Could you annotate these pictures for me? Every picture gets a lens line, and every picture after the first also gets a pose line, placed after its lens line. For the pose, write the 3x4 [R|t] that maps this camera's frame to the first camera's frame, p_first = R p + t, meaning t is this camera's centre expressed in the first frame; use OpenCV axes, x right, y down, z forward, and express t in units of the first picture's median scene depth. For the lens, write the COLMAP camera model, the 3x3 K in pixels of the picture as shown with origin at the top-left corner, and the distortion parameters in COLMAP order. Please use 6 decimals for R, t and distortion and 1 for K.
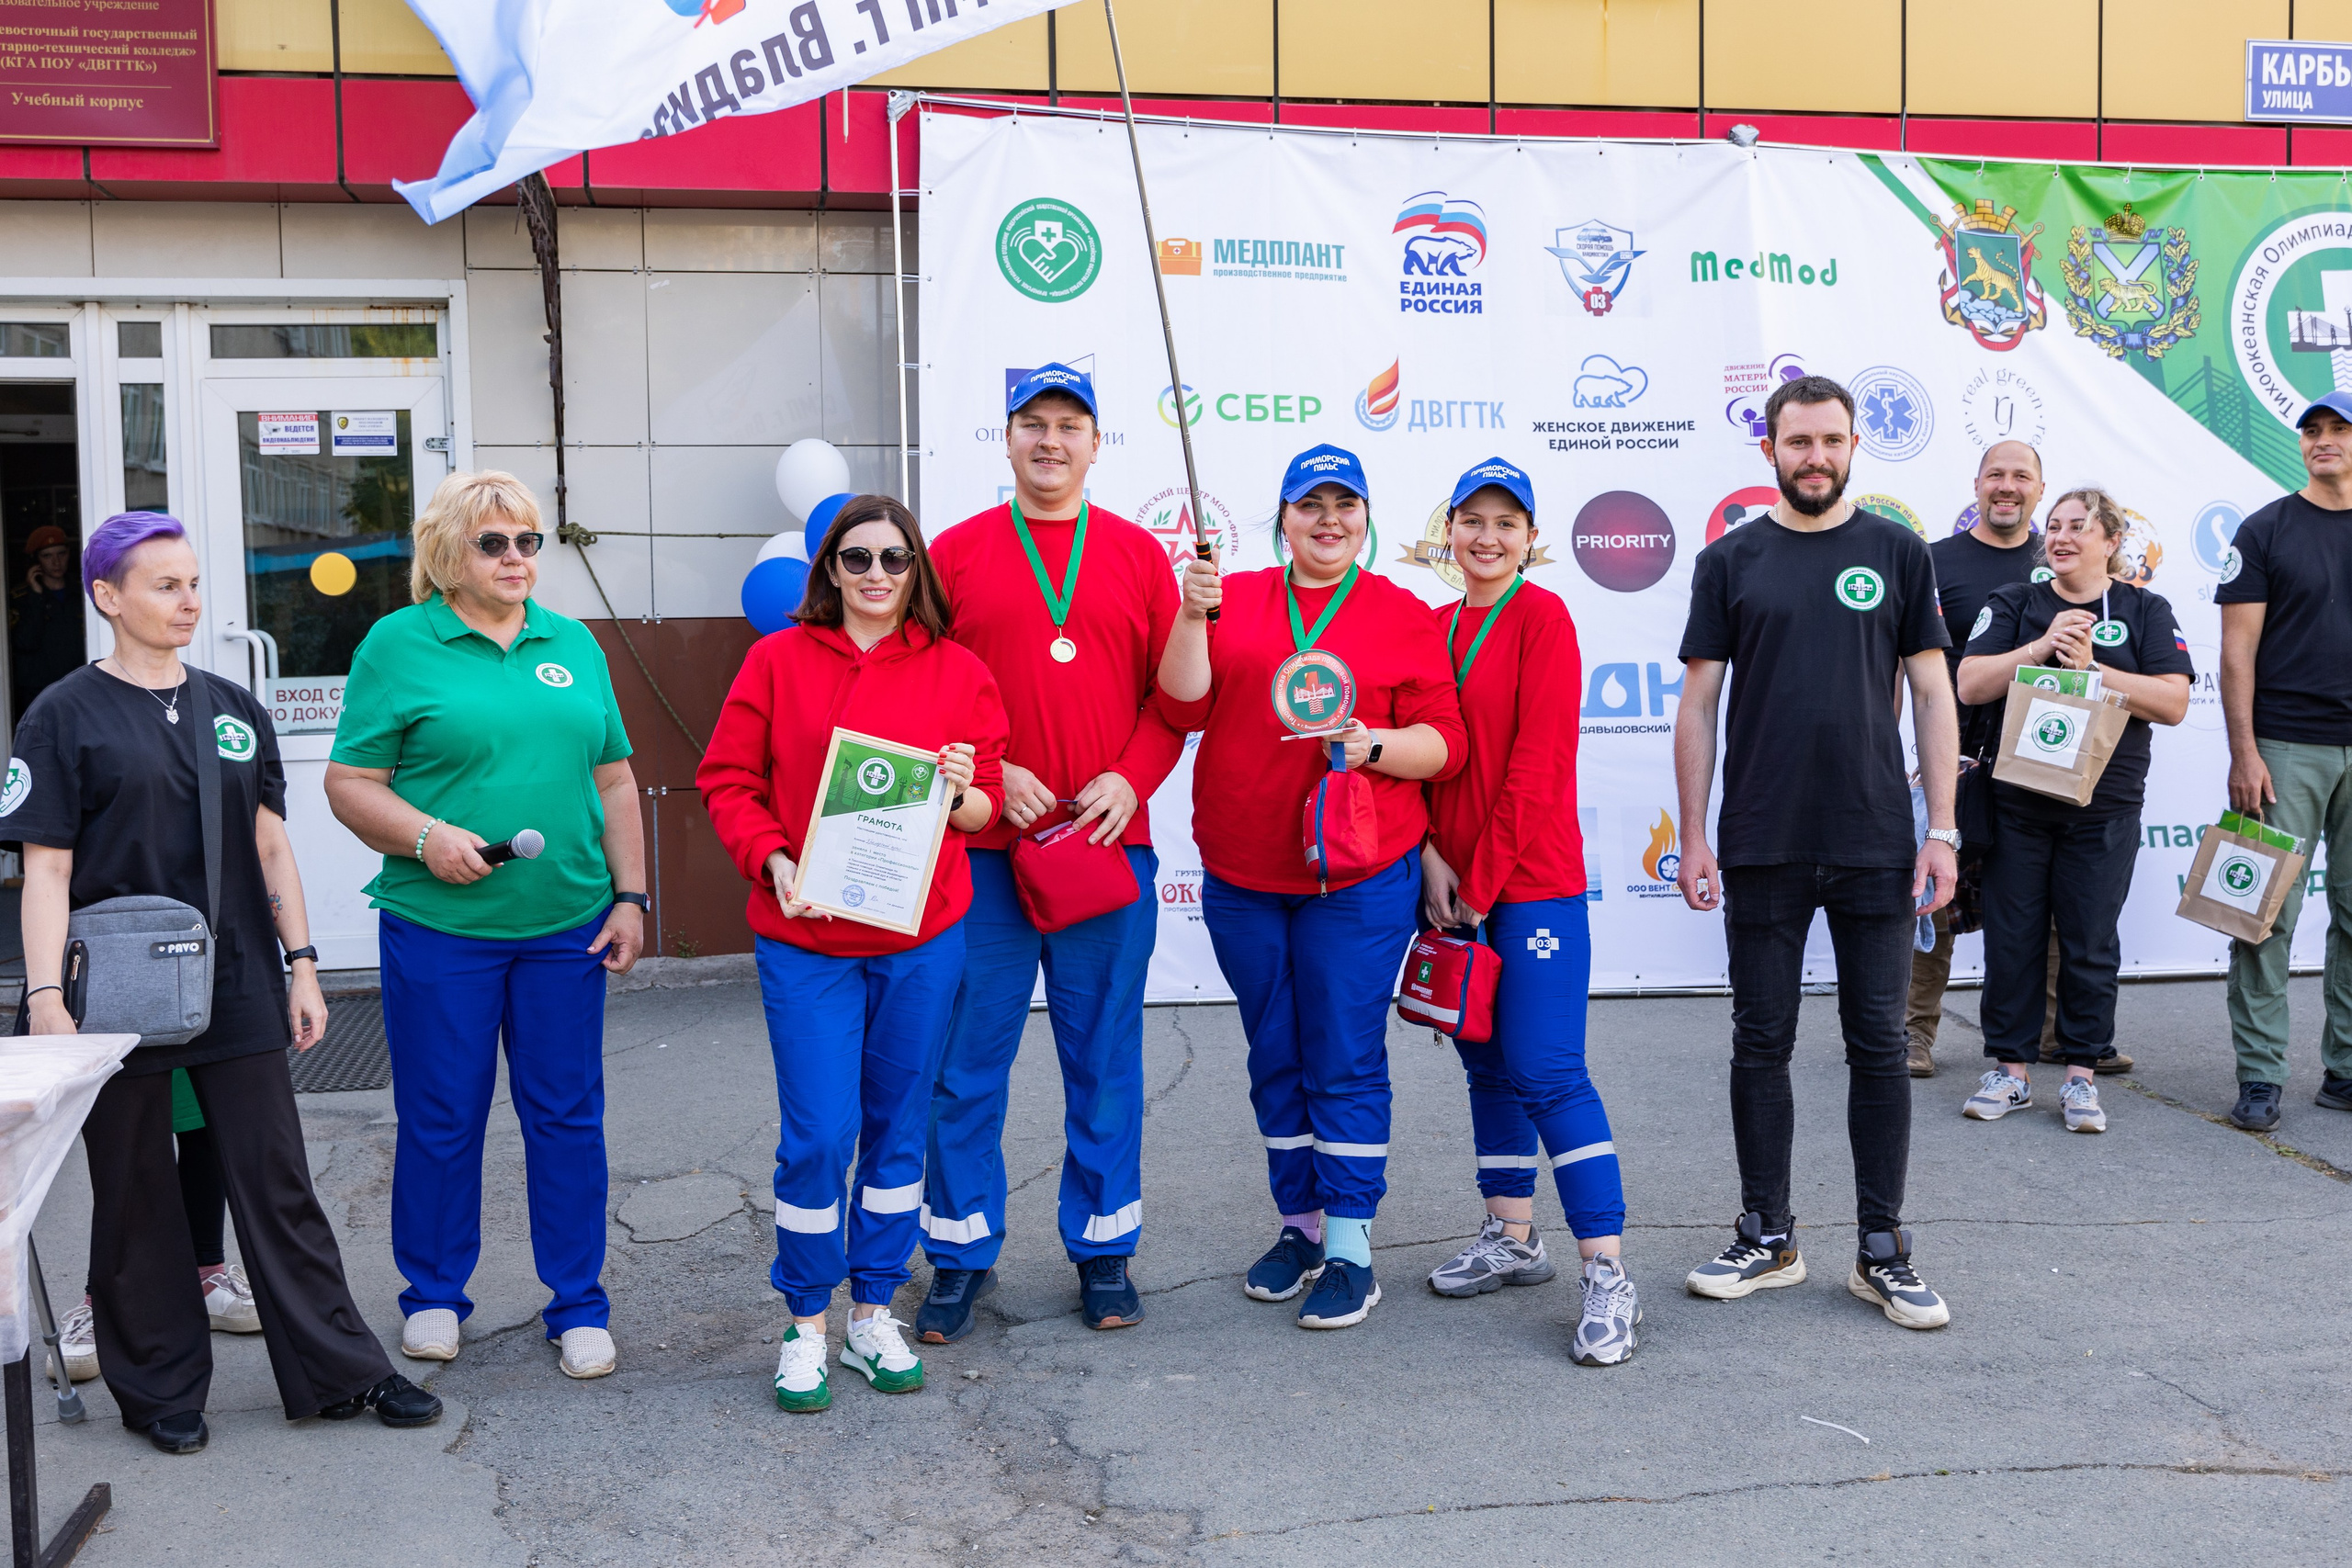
lens RADIAL K [[2419.7, 0, 1181.7], [0, 2419.7, 782.0], [0, 0, 1]] dist [-0.034359, 0.051232]
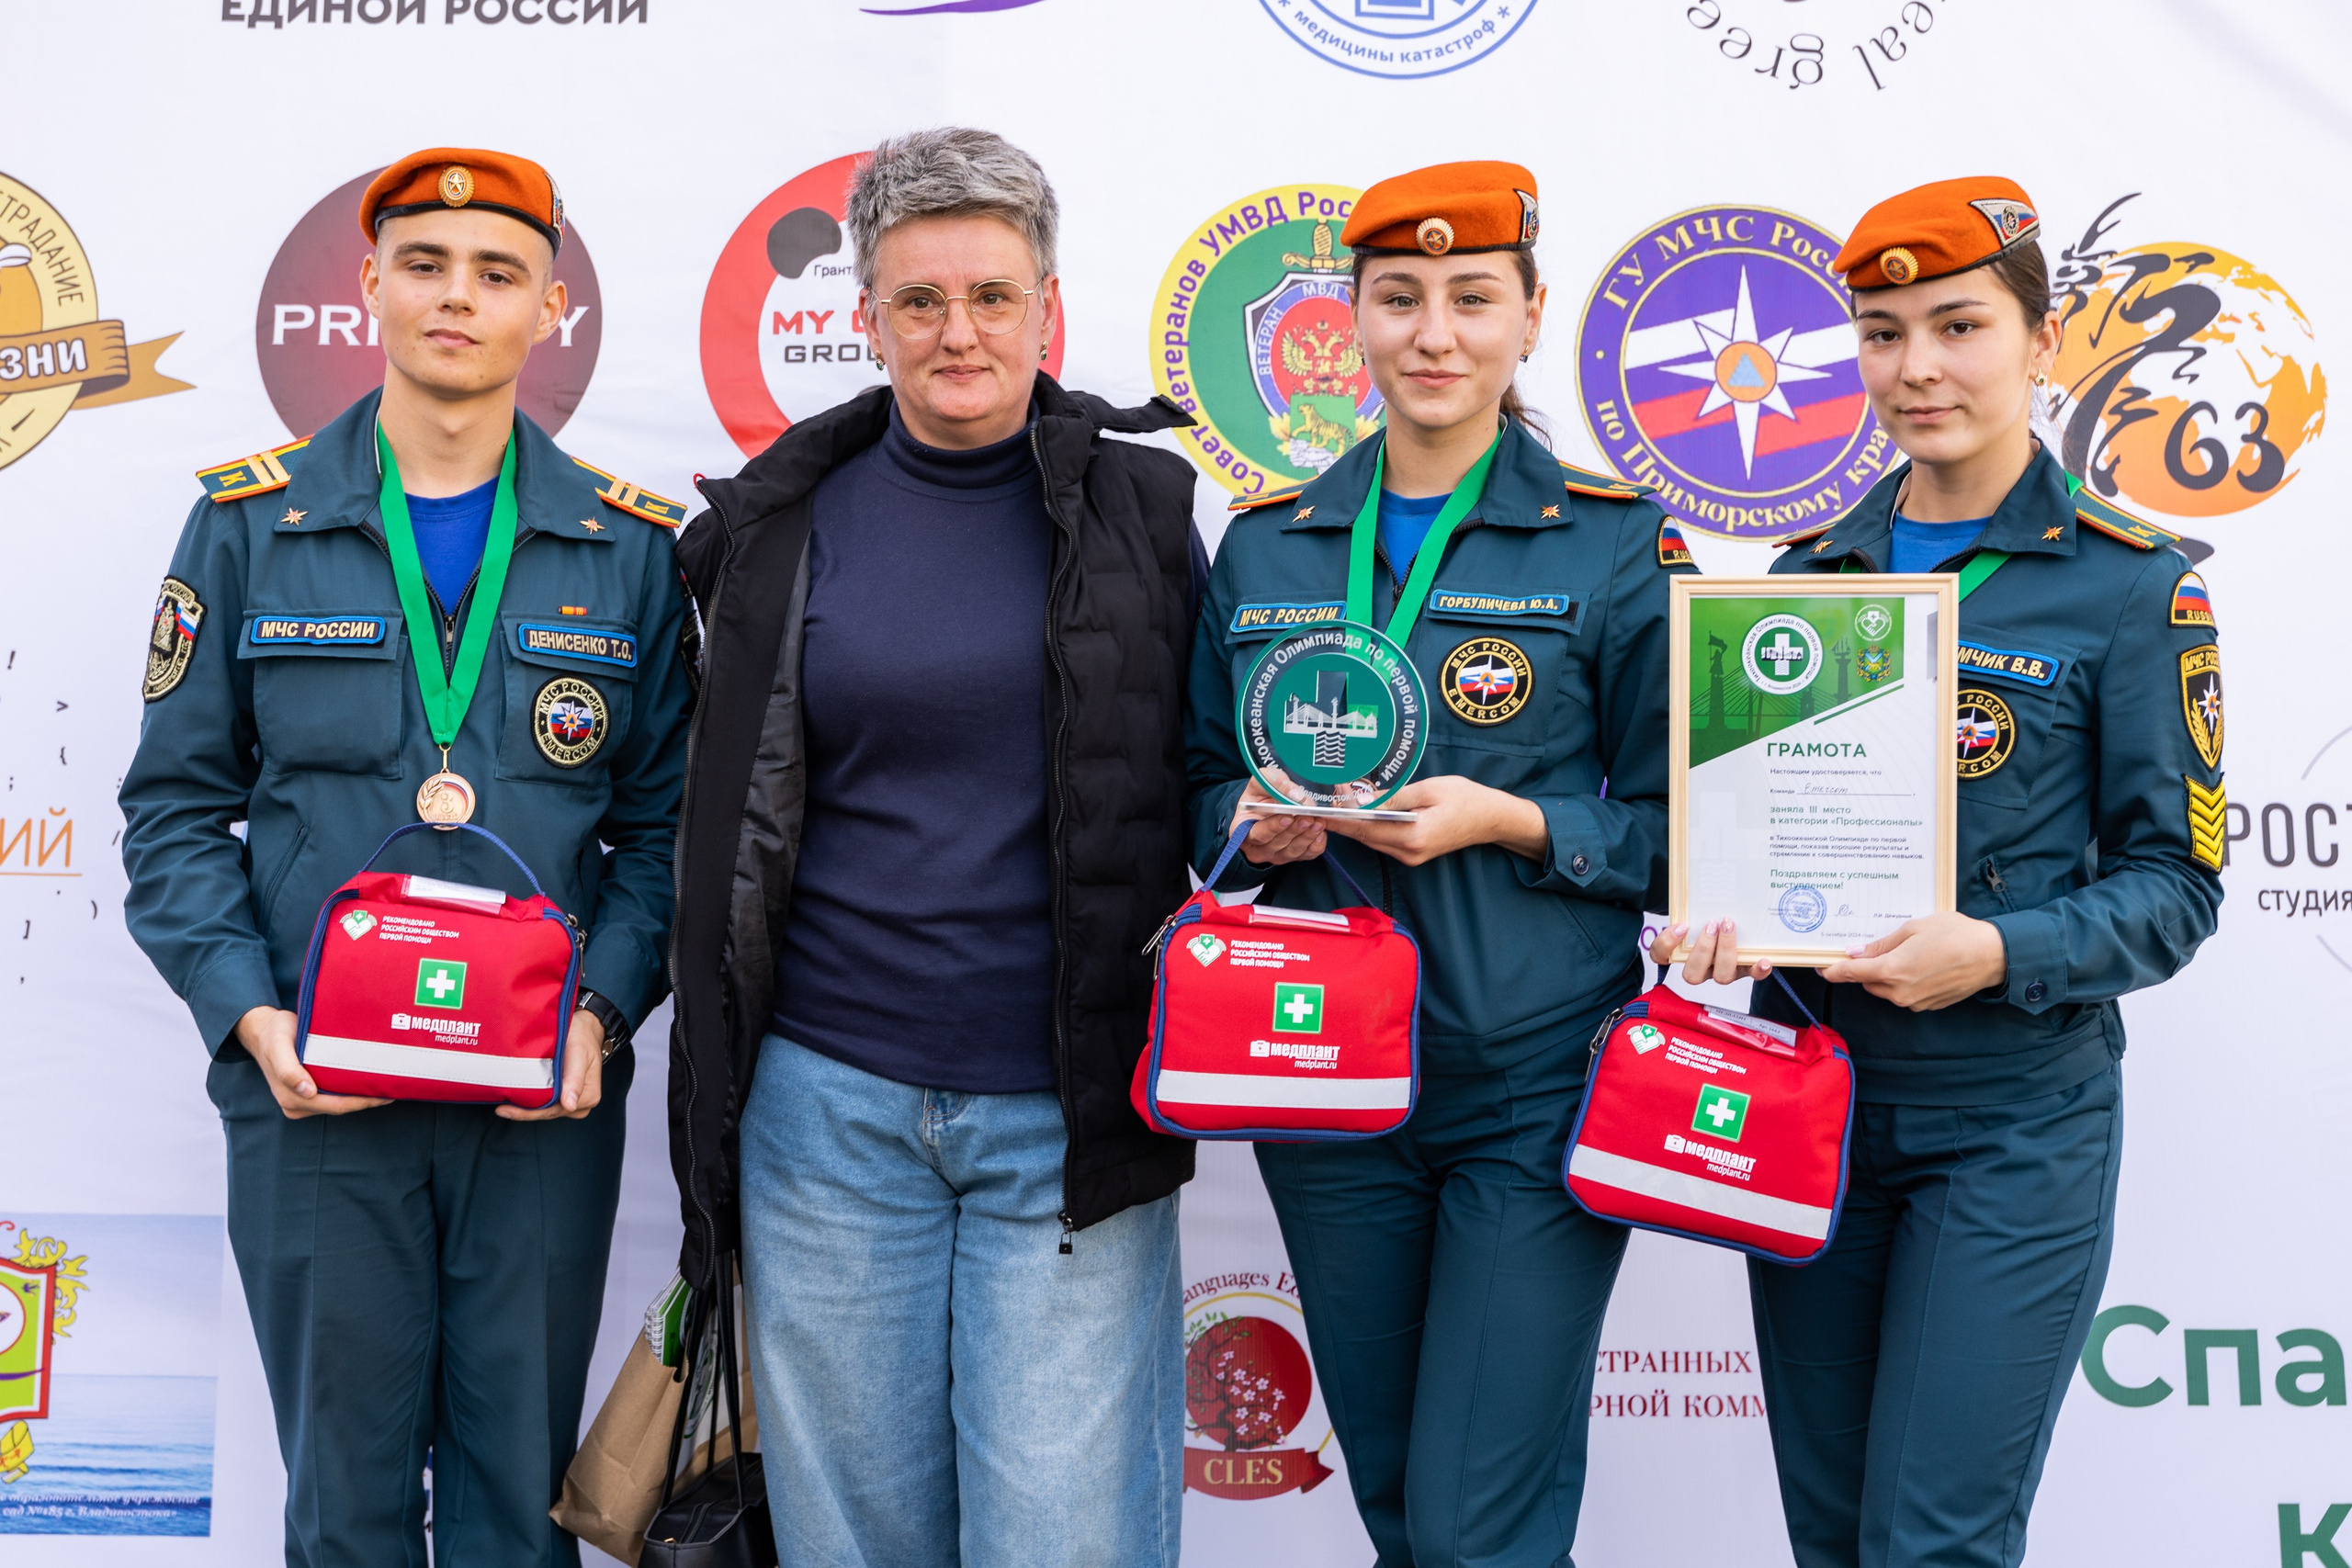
lens RADIAL K [[3566.4, 0, 1188.3], [0, 3566.4, 783.8], [0, 0, 1]] dist [-0.015812, -0.027599]
pose [[0.994106, 0.032015, -0.103579, 0.323847], [-0.029965, 0.999324, 0.021292, -0.053977], [0.104191, -0.018063, 0.994393, 0.559158]]
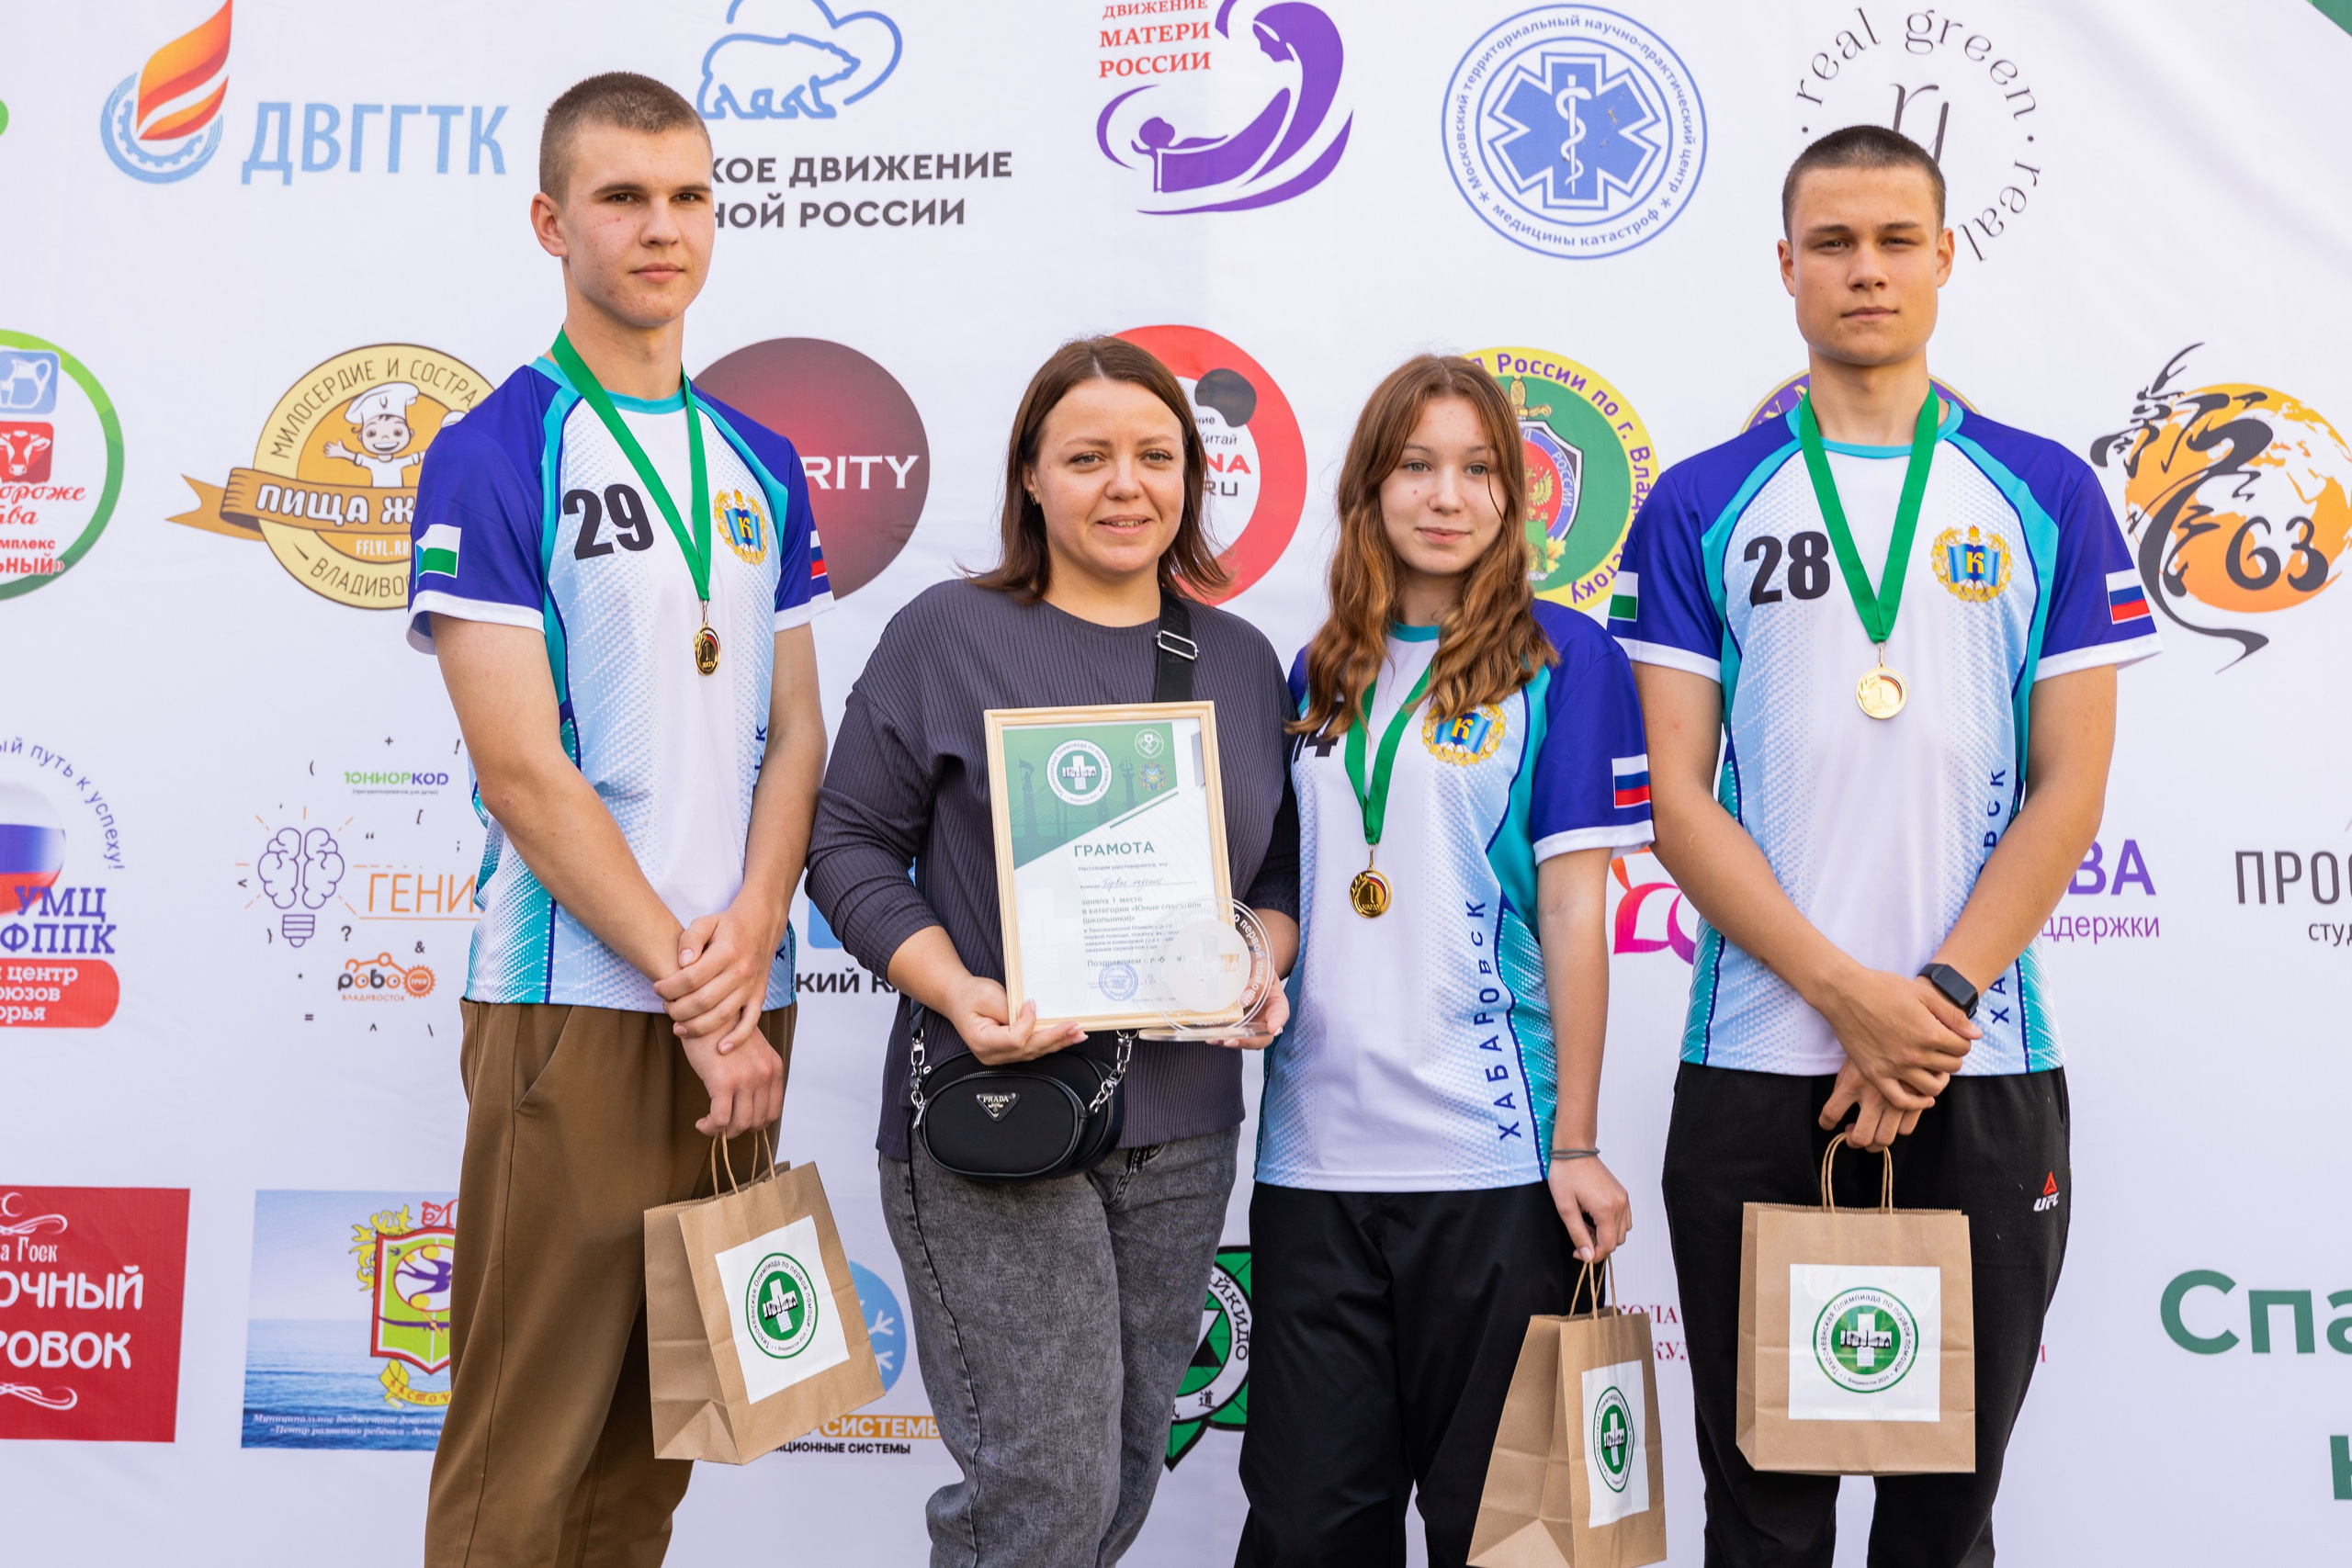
lens RADIAL K [[3461.9, 0, 1176.0], [0, 3461.9, 784.0], [0, 0, 1]] dist [-0.038688, 0.121581]
pose [[0.986508, 0.021241, -0.162327, 0.327498], [-0.022549, 0.999726, -0.006220, -0.049075], [0.162150, 0.009796, 0.986717, 0.478419]]
